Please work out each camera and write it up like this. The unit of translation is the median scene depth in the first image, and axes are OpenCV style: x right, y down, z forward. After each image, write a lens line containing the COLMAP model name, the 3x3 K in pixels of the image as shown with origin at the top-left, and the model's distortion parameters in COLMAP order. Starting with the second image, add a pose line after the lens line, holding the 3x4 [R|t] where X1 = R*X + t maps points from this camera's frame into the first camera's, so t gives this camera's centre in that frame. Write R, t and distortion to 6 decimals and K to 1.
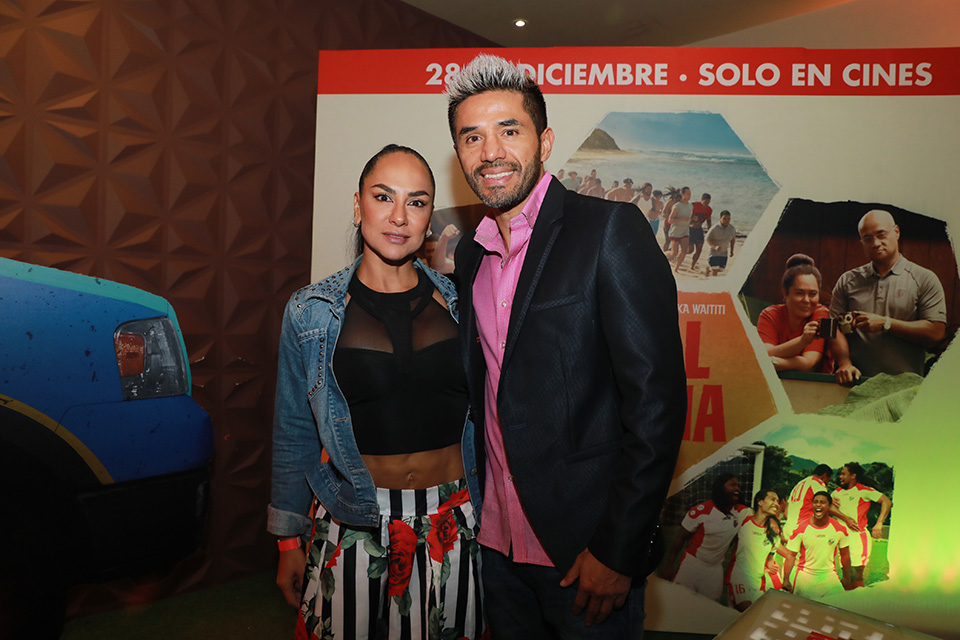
lens RADIAL K [[652.3, 0, 481.6], [0, 652.3, 318.4], [0, 0, 1]] dist [-0.025597, 0.020176]
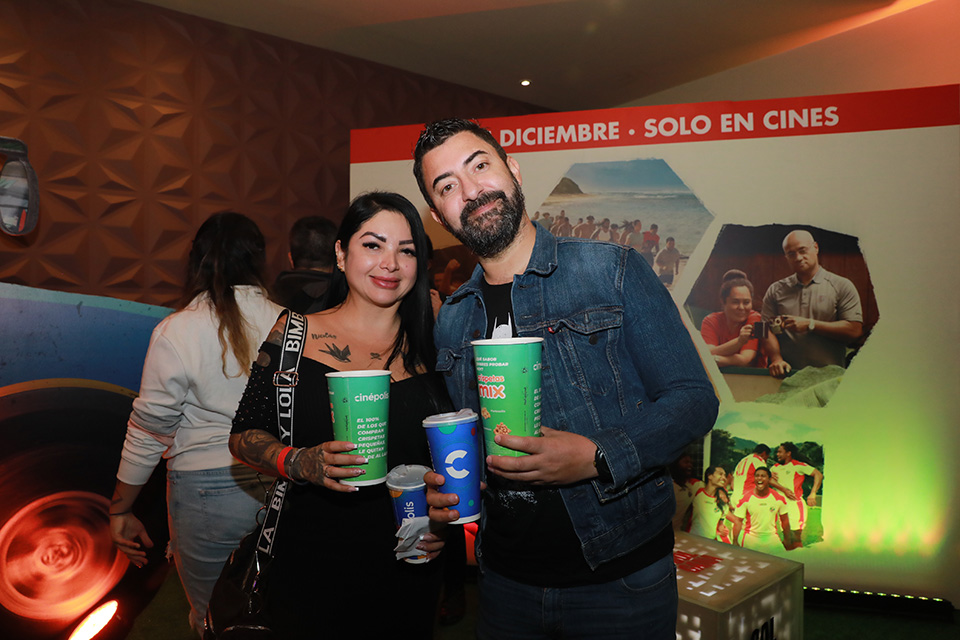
lens RADIAL K [[652.3, 0, 478.4], [0, 652.3, 321.6], [0, 0, 1]] dist [-0.025597, 0.020176]
pose [[0.990230, -0.036630, -0.134546, 0.177133], [0.033052, 0.999040, -0.028736, 0.016479], [0.135469, 0.024008, 0.990491, -0.262768]]
